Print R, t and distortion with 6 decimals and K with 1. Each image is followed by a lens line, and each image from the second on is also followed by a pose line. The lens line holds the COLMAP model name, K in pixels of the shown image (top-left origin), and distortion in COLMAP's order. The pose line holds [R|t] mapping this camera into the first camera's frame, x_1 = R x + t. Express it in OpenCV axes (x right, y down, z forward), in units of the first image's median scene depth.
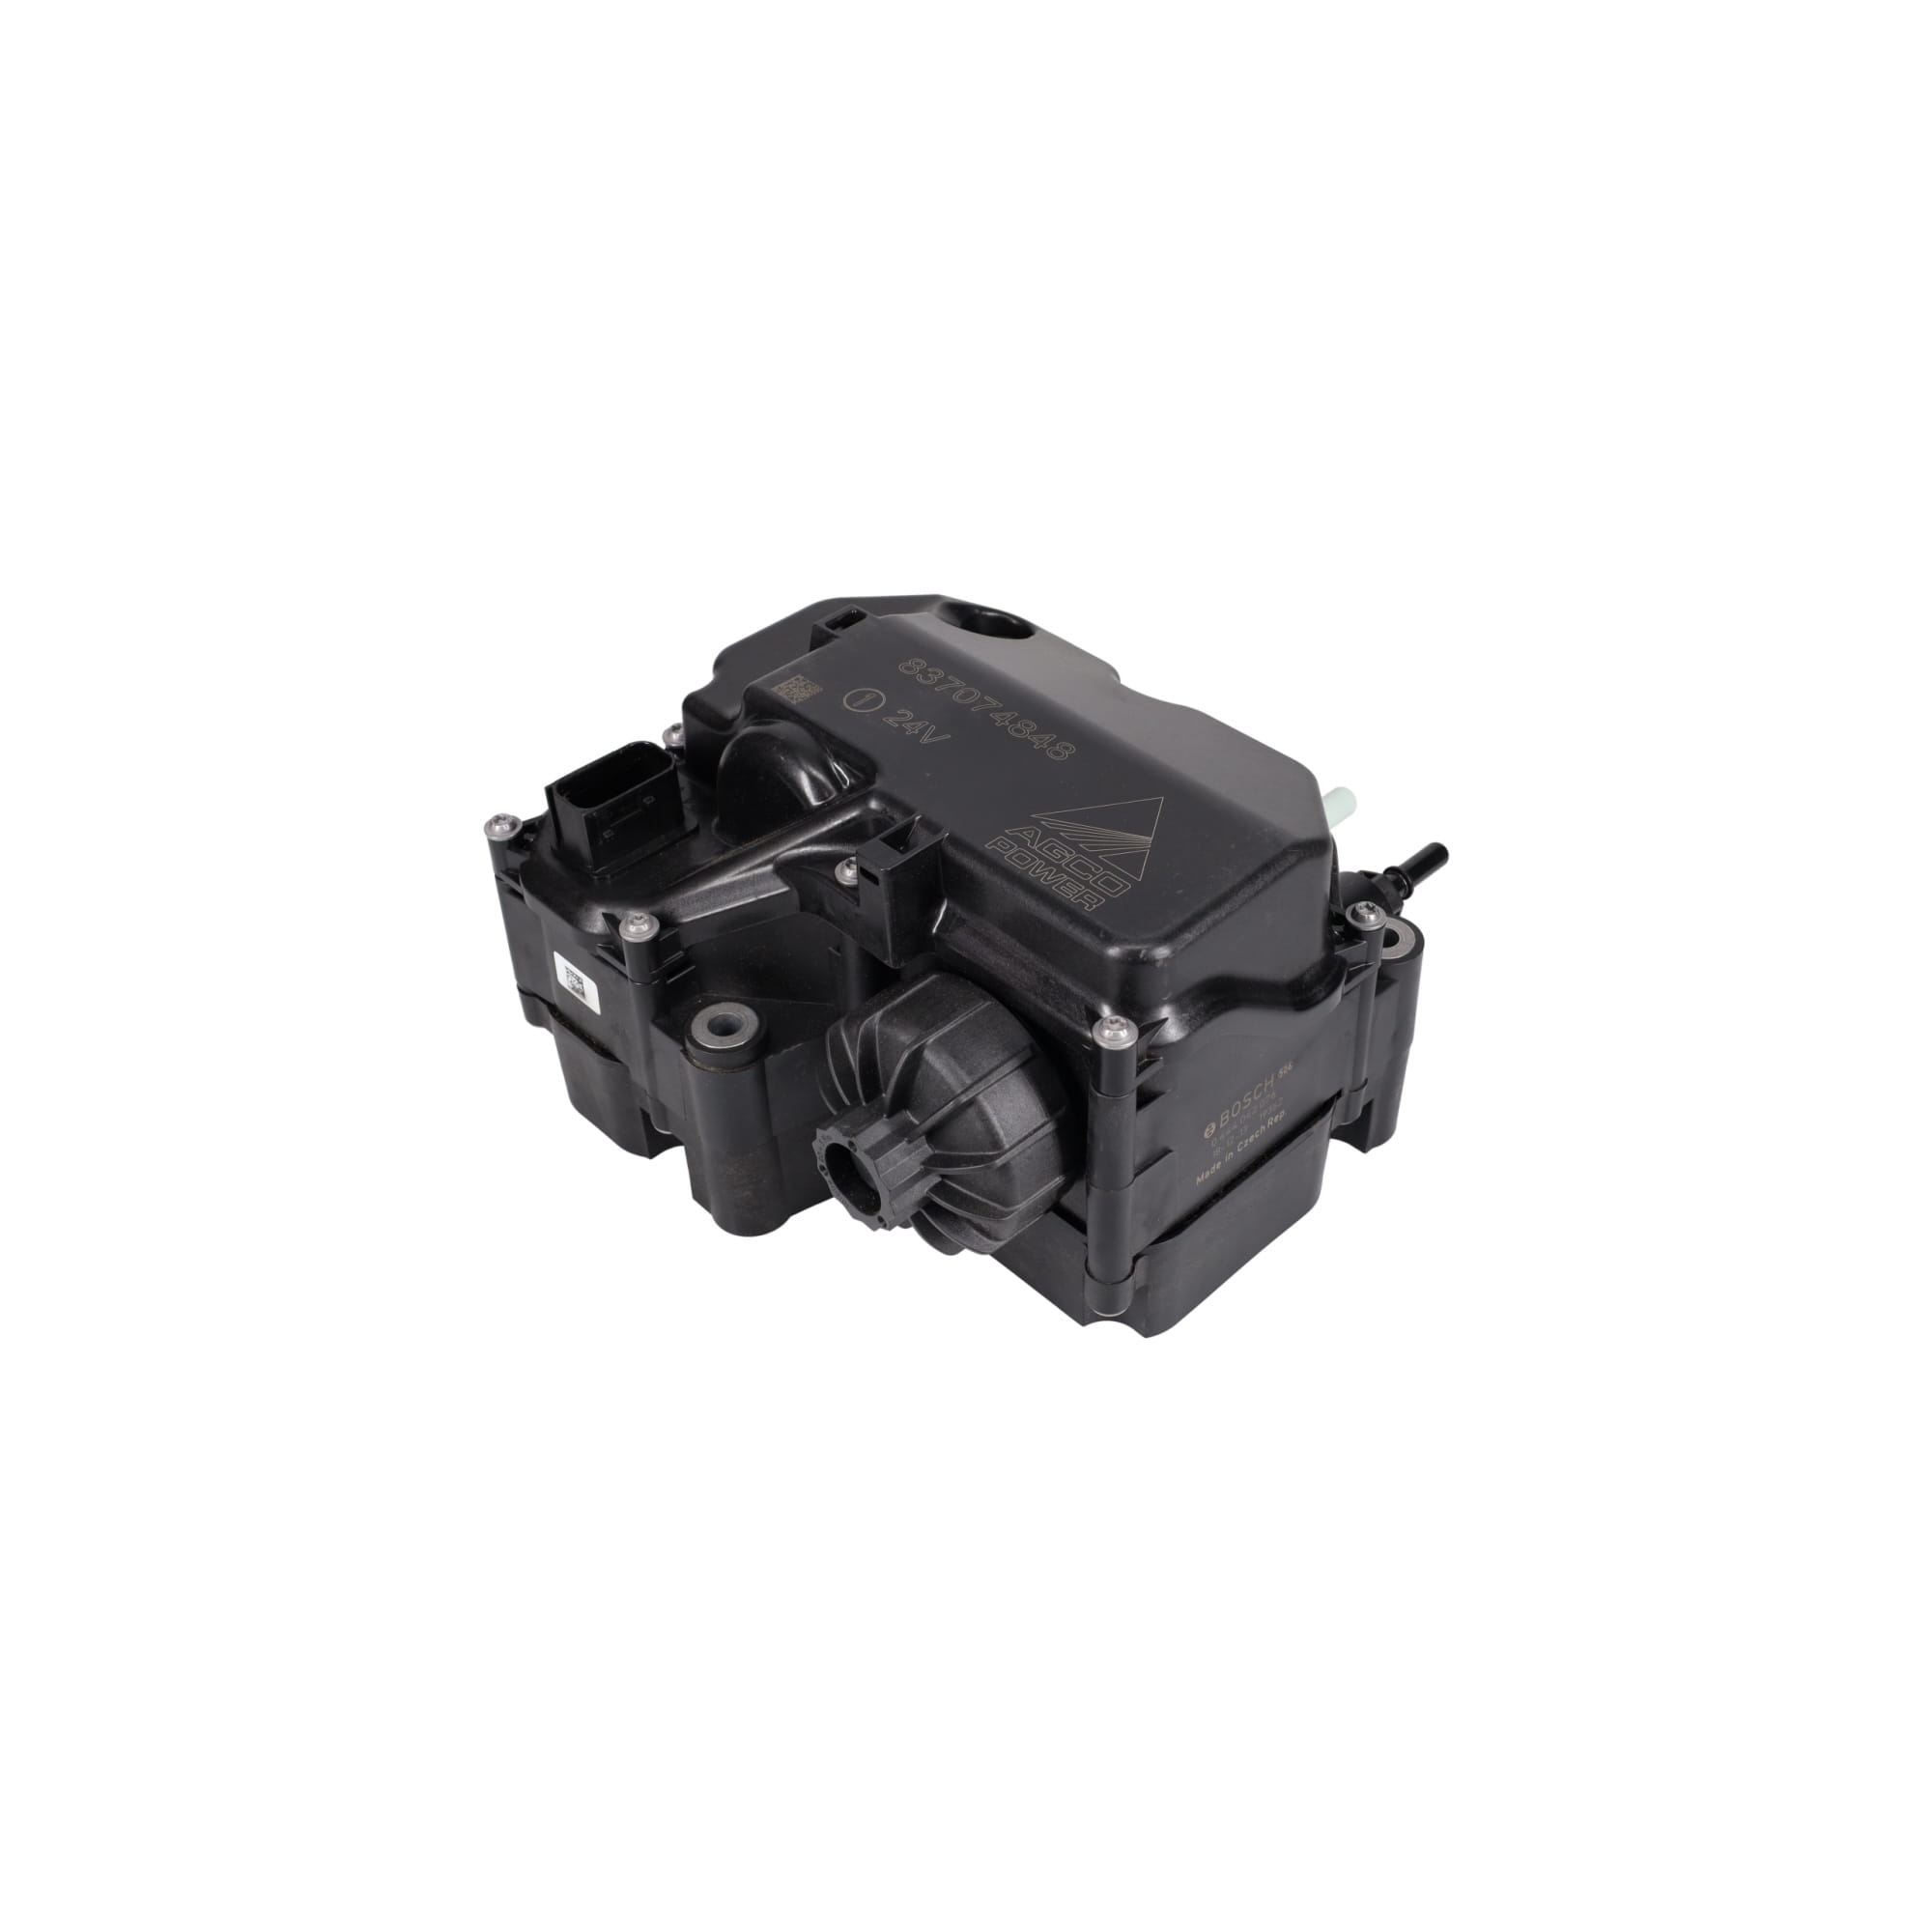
lens RADIAL K [[2109.5, 0, 967.0], [0, 2109.5, 952.1], [0, 0, 1]] dist [0.006270, 0.000000]
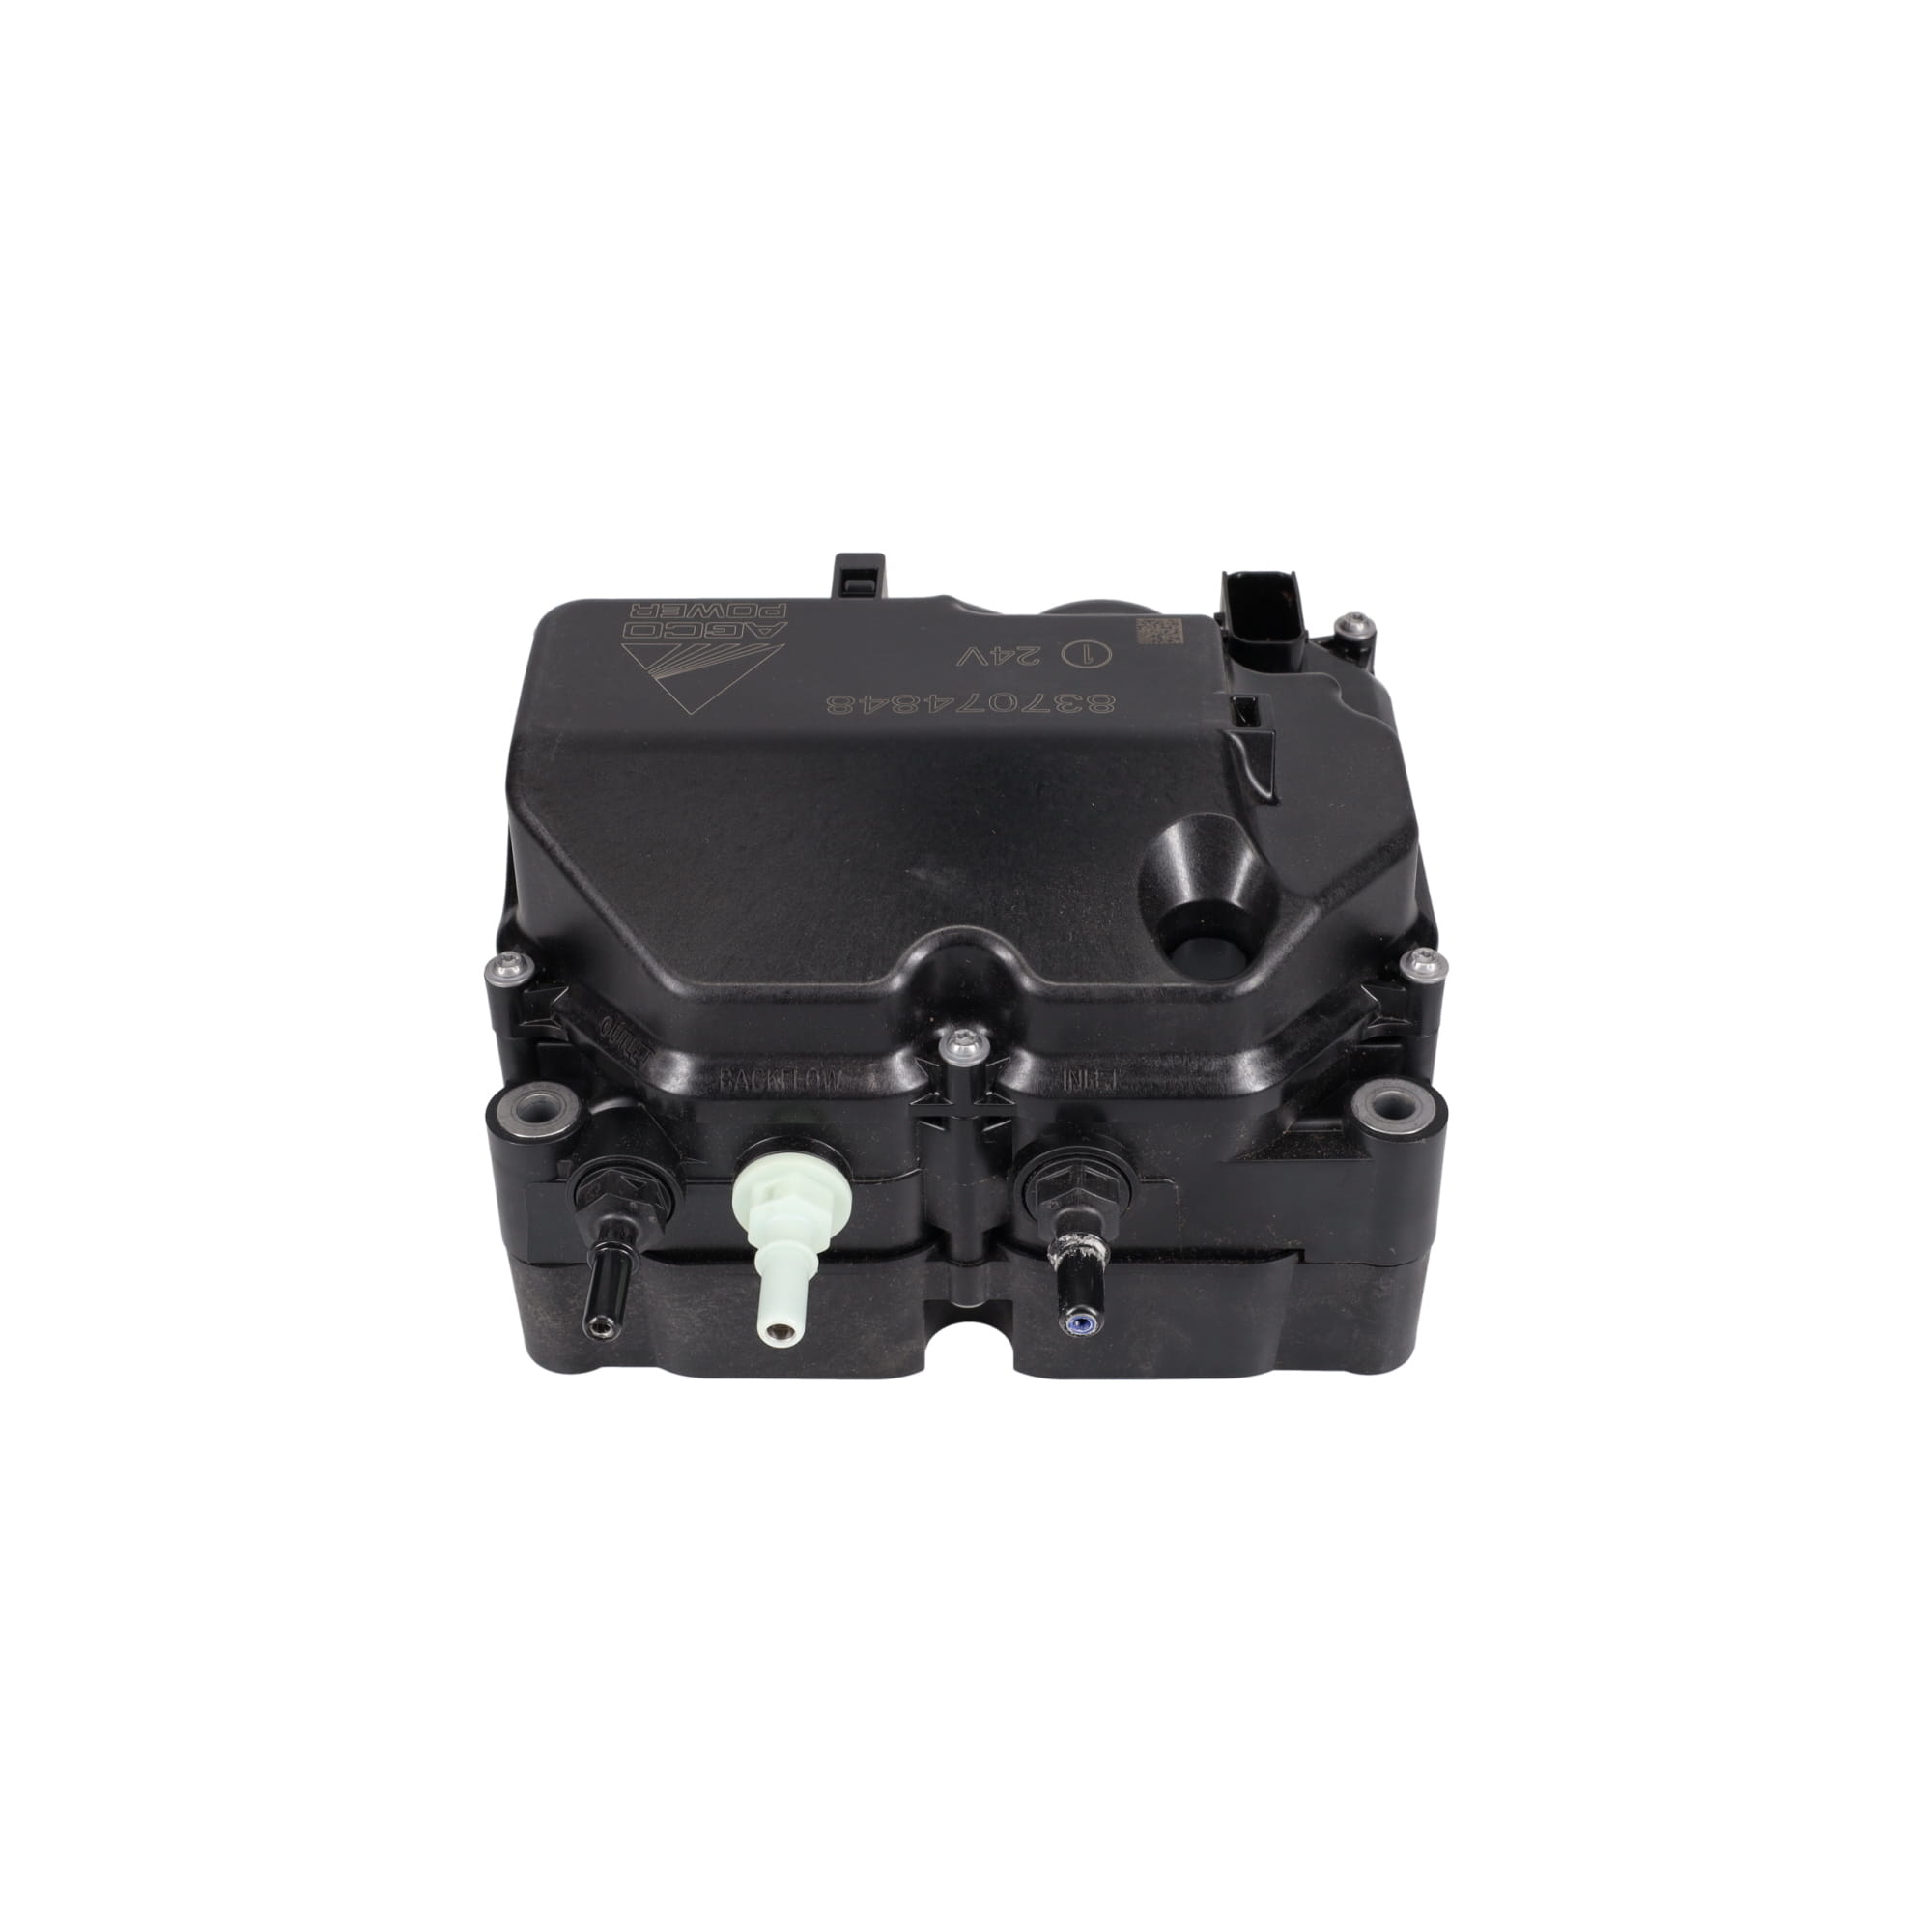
lens RADIAL K [[2398.0, 0, 956.5], [0, 2398.0, 977.9], [0, 0, 1]] dist [-0.012565, 0.000000]
pose [[-0.698831, 0.484143, -0.526536, 0.554684], [-0.449970, 0.274662, 0.849758, -0.877039], [0.556024, 0.830762, 0.025908, 1.067966]]
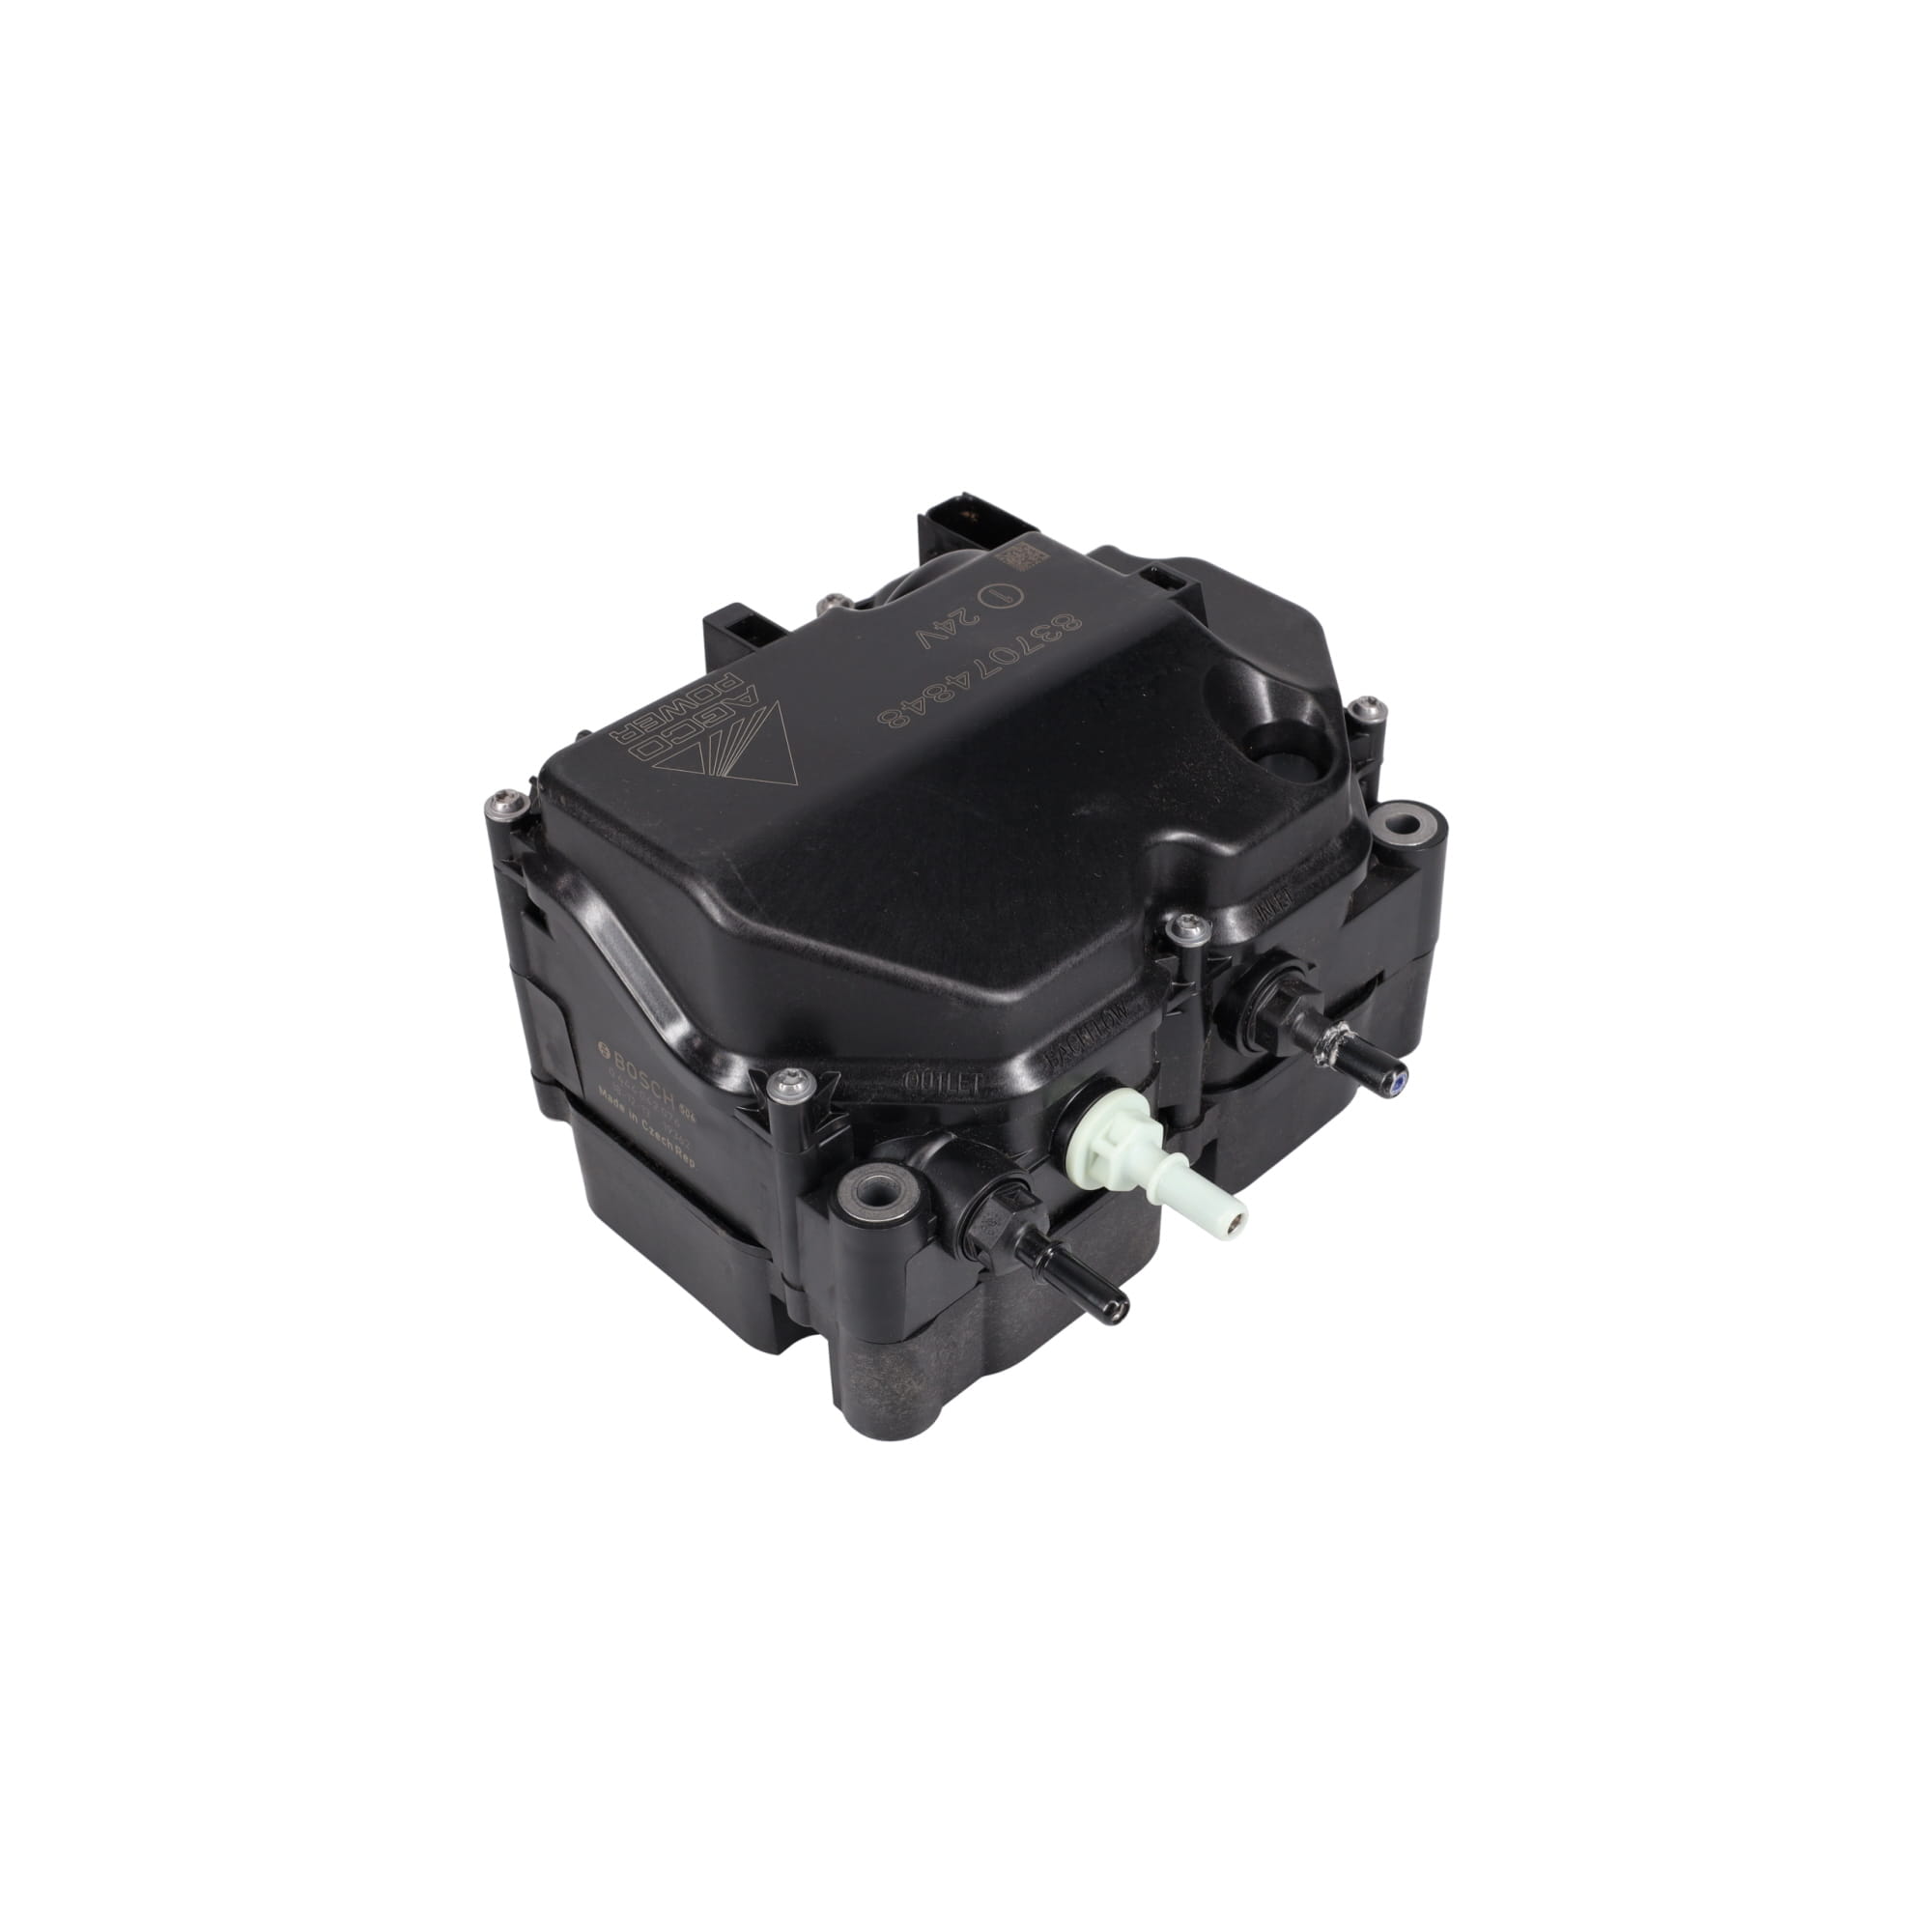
lens RADIAL K [[2398.0, 0, 966.2], [0, 2398.0, 963.4], [0, 0, 1]] dist [-0.012565, 0.000000]
pose [[0.001971, 0.666645, -0.745373, 0.842318], [-0.642448, 0.572045, 0.509926, -0.555657], [0.766326, 0.477859, 0.429412, 0.627714]]
